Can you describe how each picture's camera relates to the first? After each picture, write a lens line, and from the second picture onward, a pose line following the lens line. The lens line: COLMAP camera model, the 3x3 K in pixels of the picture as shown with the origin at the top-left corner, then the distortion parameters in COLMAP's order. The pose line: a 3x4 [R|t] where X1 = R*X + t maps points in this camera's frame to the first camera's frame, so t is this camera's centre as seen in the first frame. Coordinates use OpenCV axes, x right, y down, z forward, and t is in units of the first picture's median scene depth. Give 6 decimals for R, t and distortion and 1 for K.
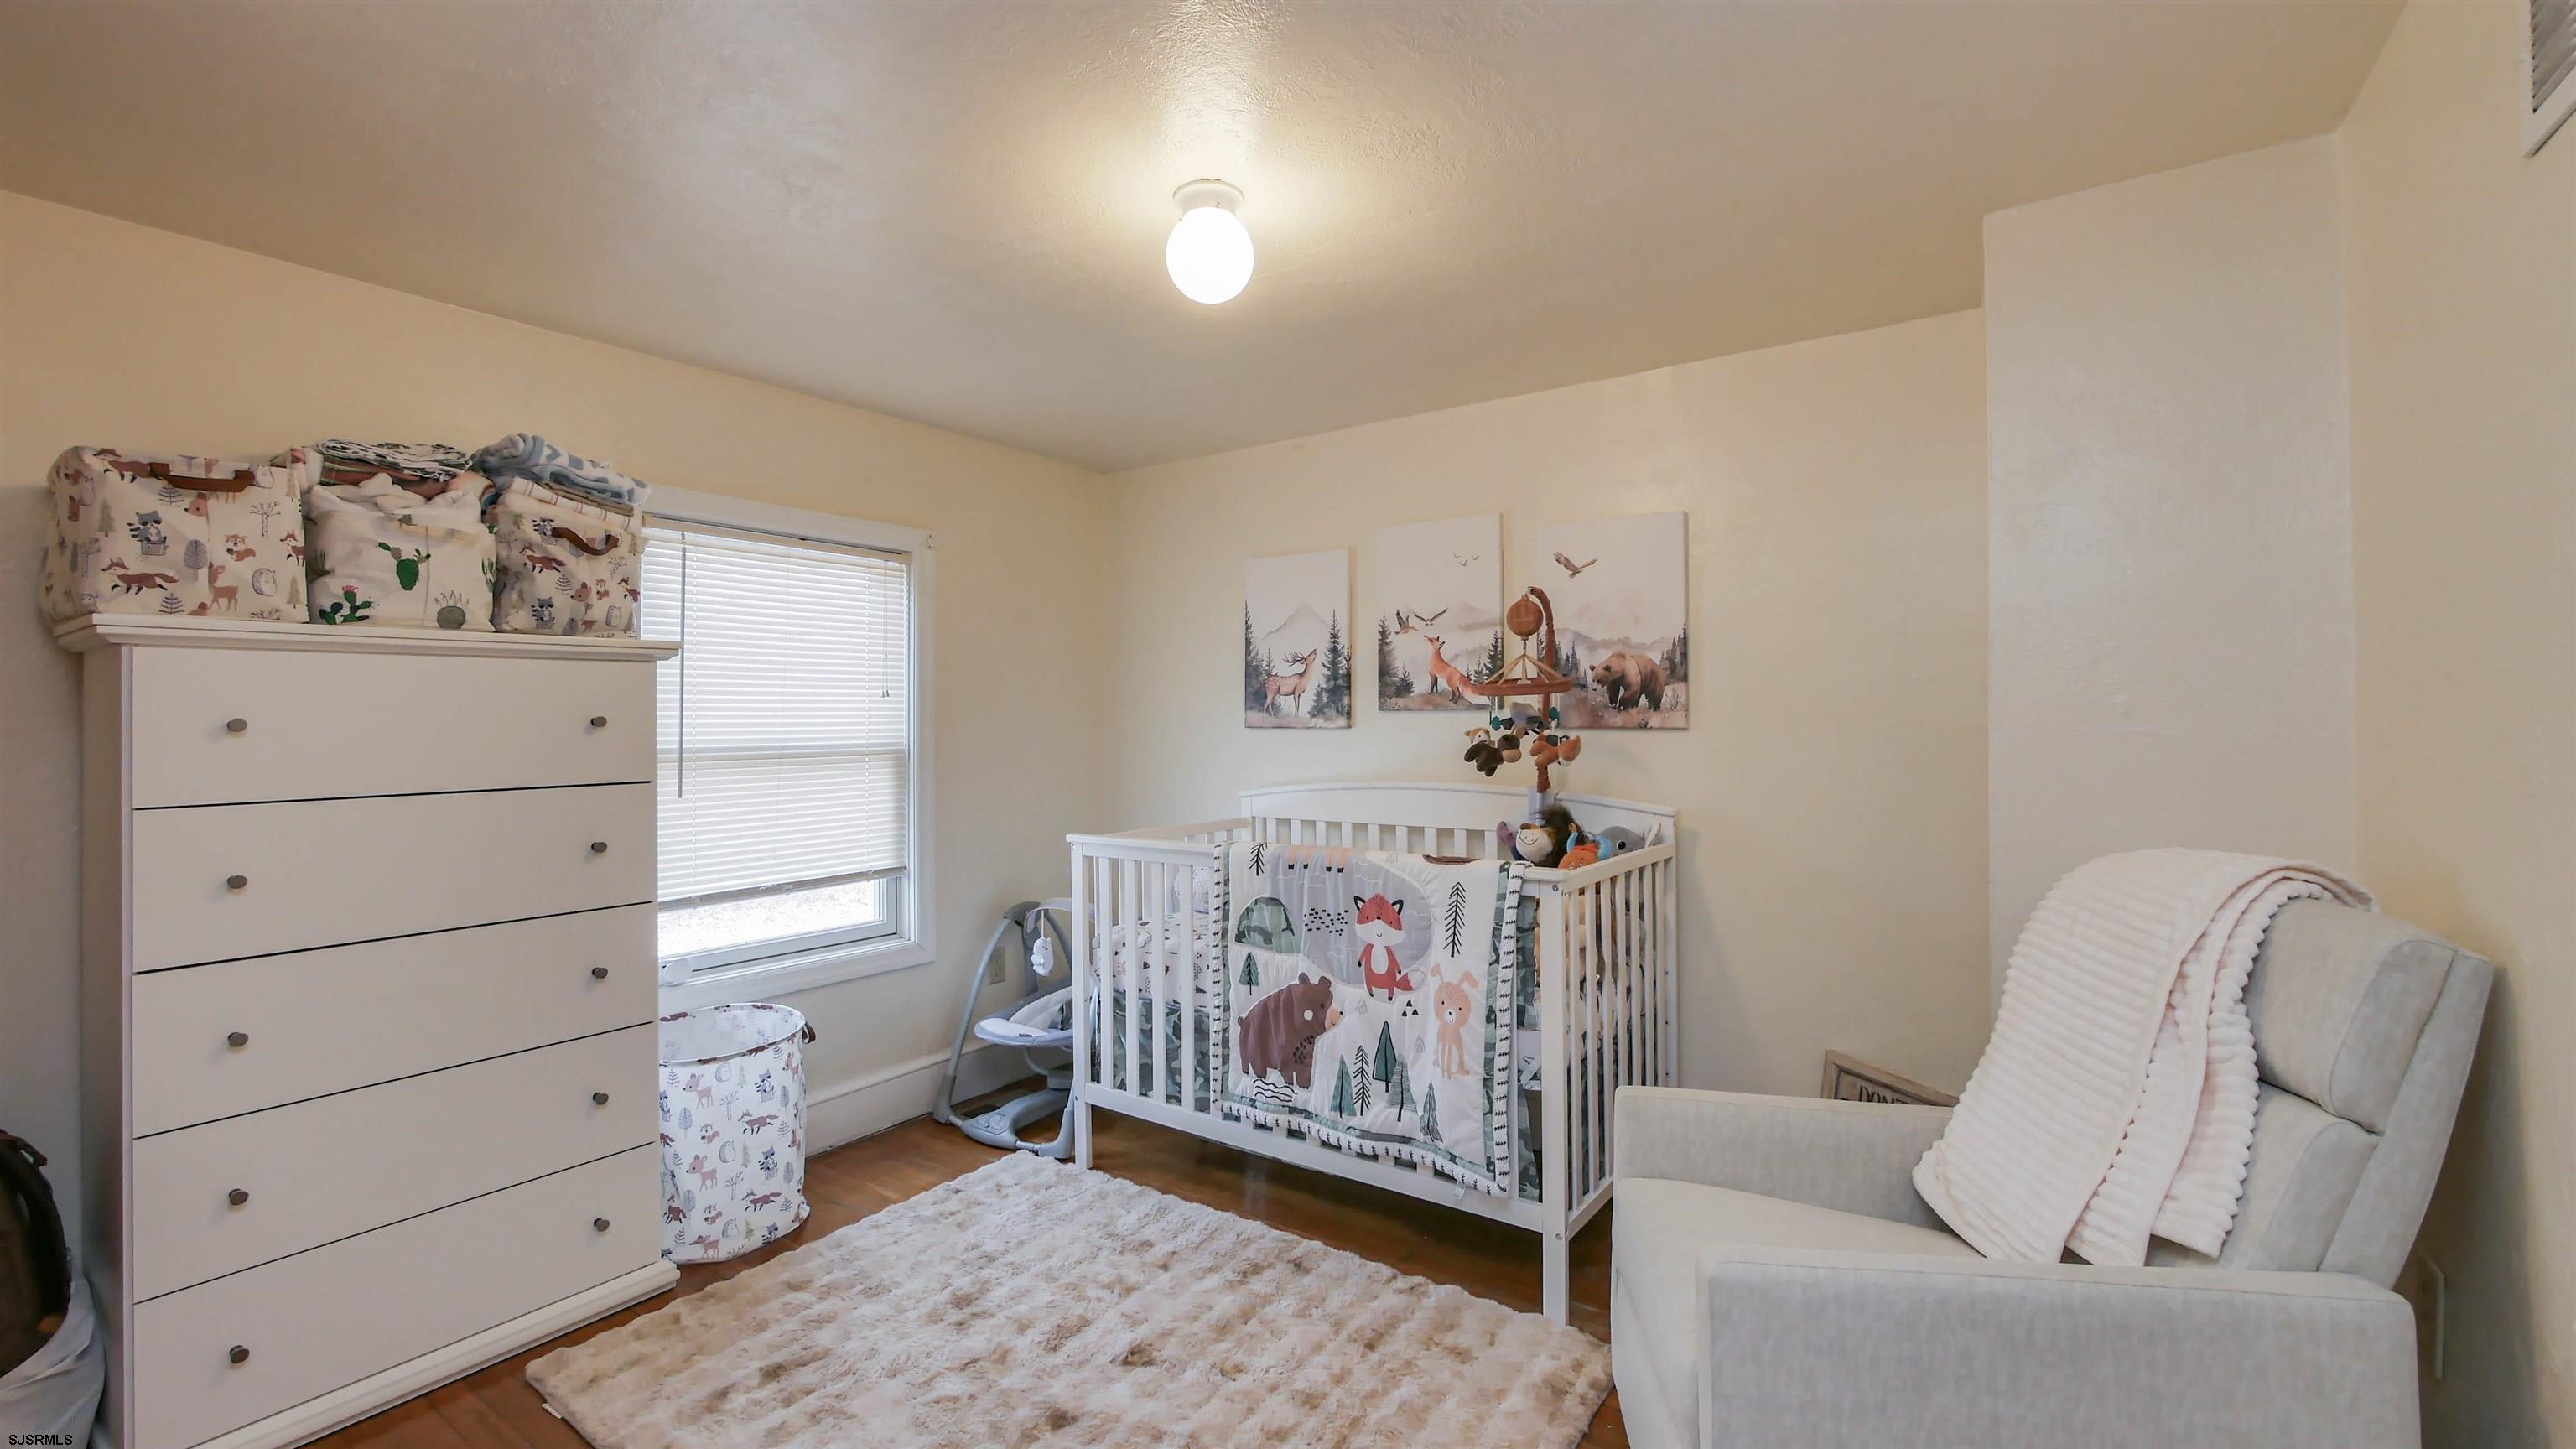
lens RADIAL K [[1054.4, 0, 1285.1], [0, 1054.4, 700.2], [0, 0, 1]] dist [-0.010121, -0.000049]
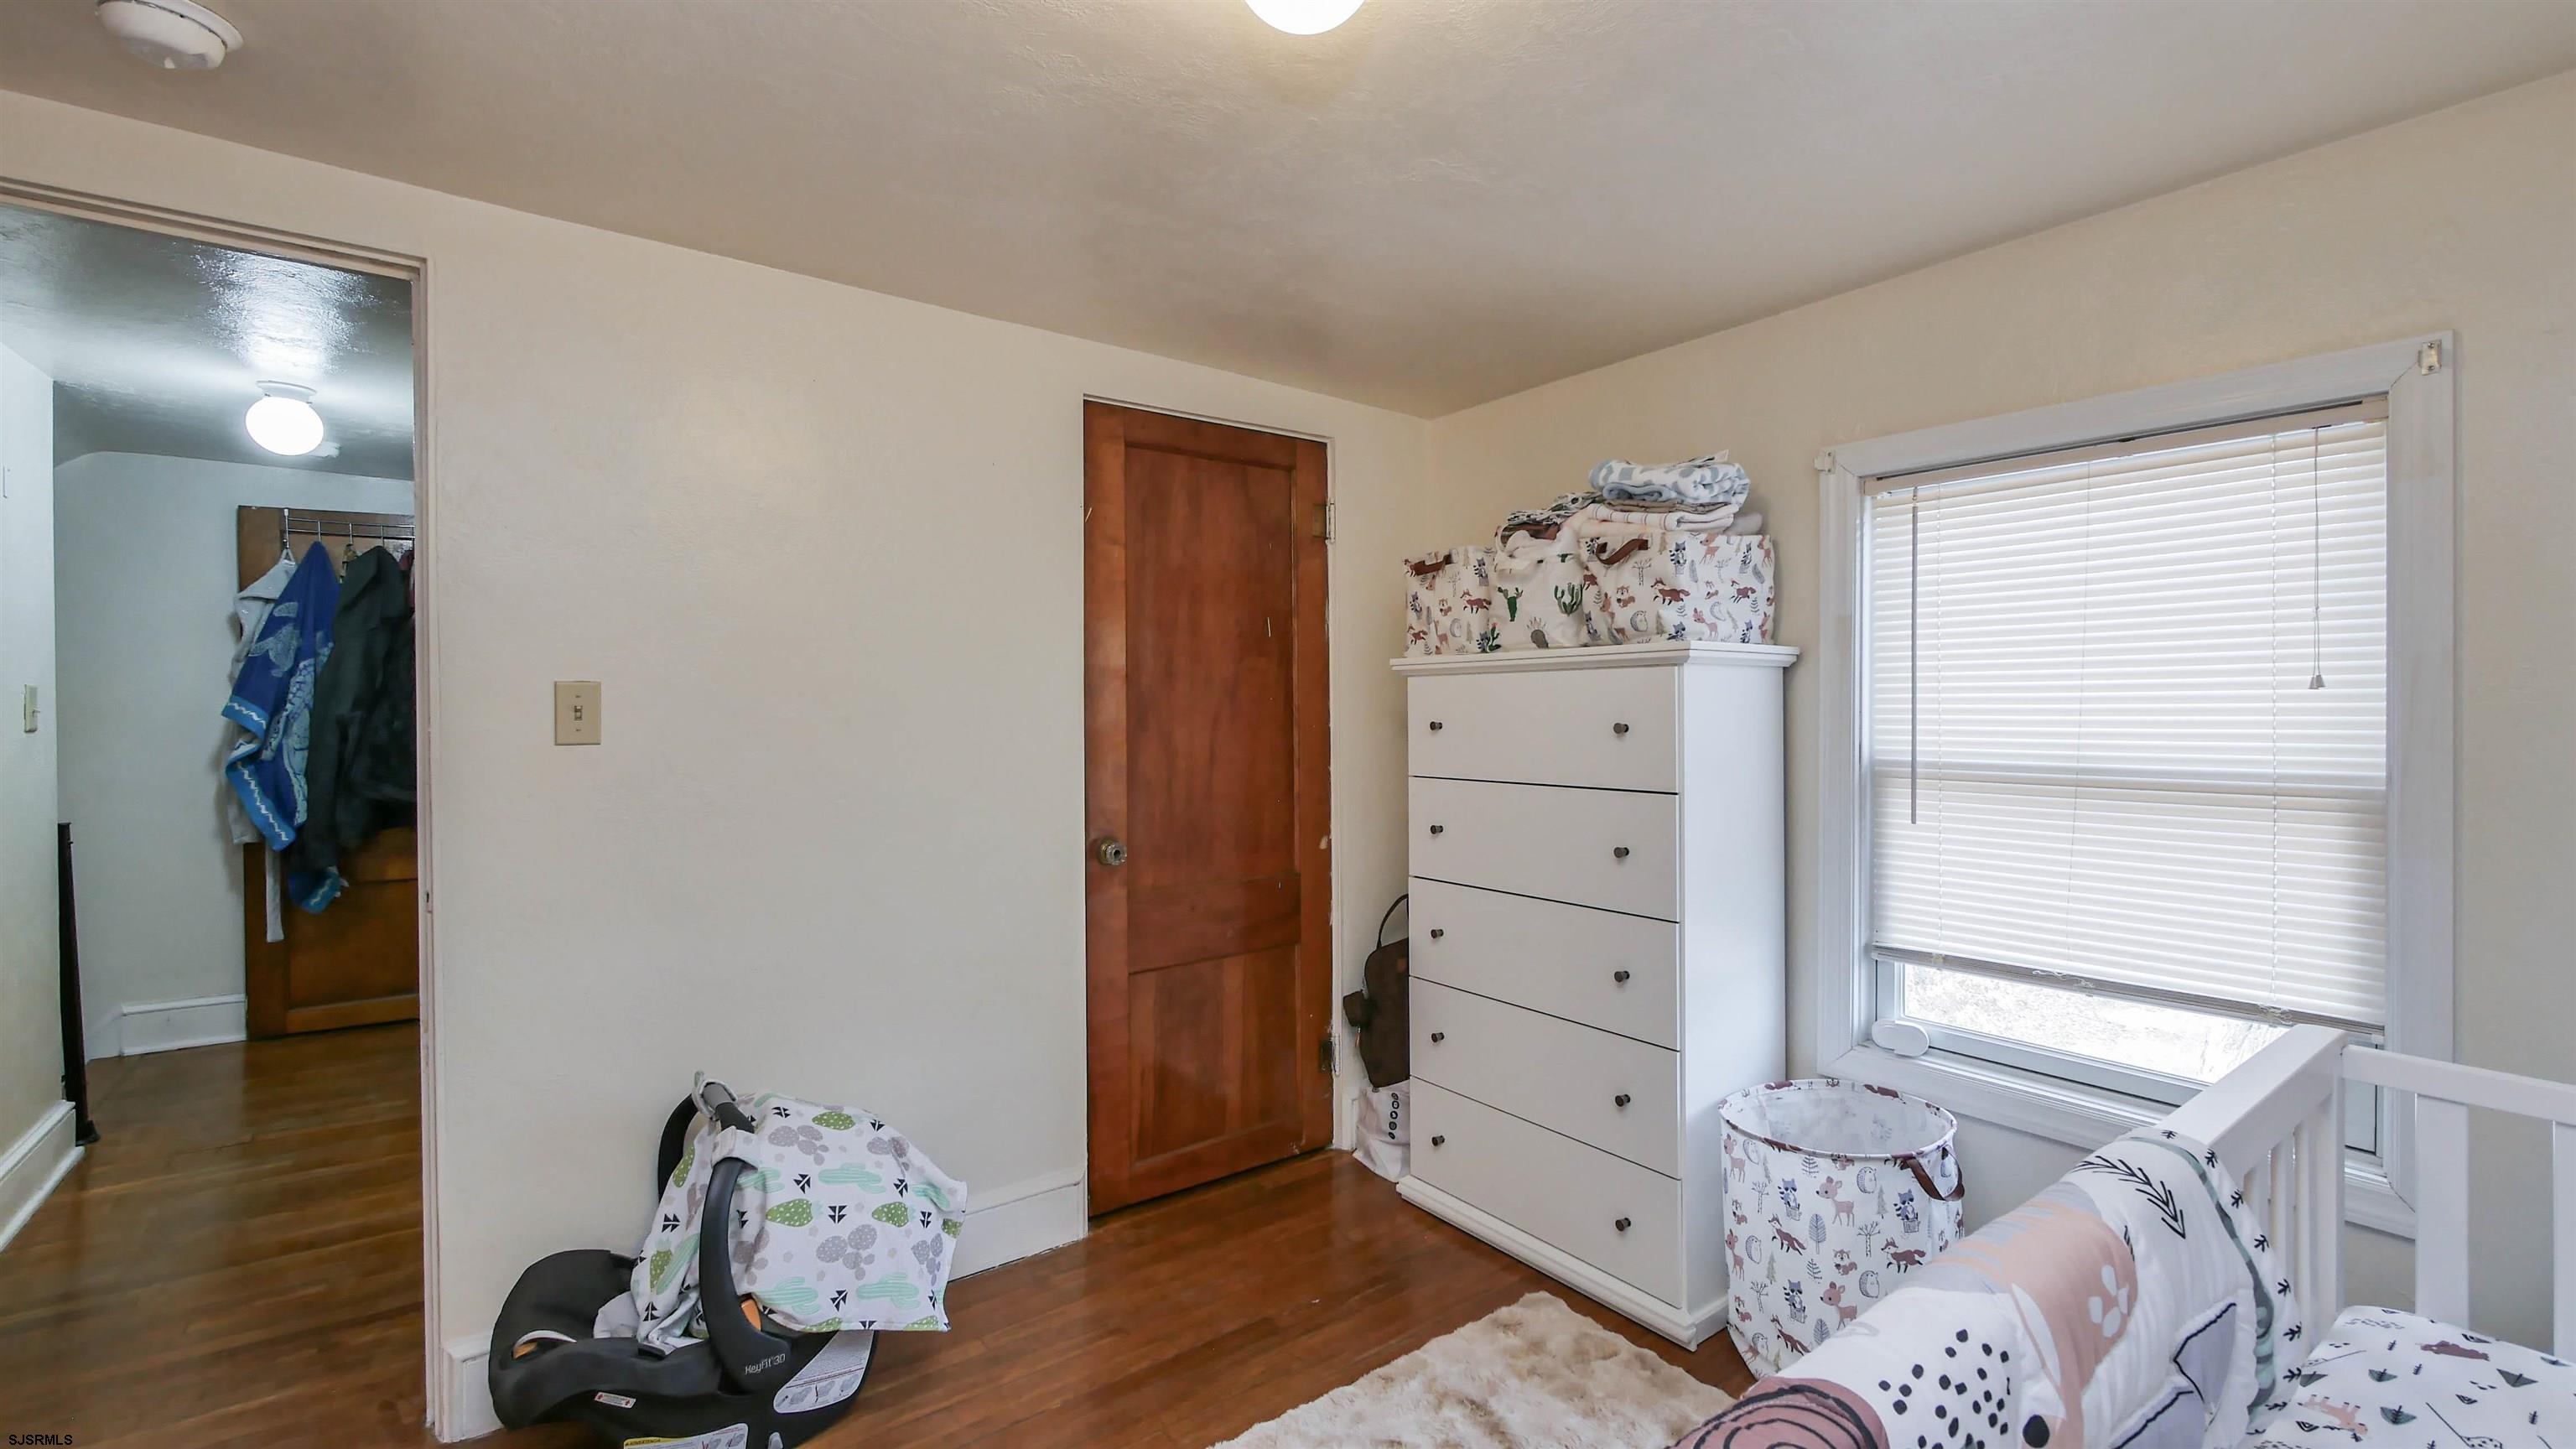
lens RADIAL K [[1054.4, 0, 1285.1], [0, 1054.4, 700.2], [0, 0, 1]] dist [-0.010121, -0.000049]
pose [[-0.307620, 0.002675, -0.951506, 0.413414], [0.021300, 0.999765, -0.004076, -0.009146], [0.951271, -0.021521, -0.307605, 1.012602]]
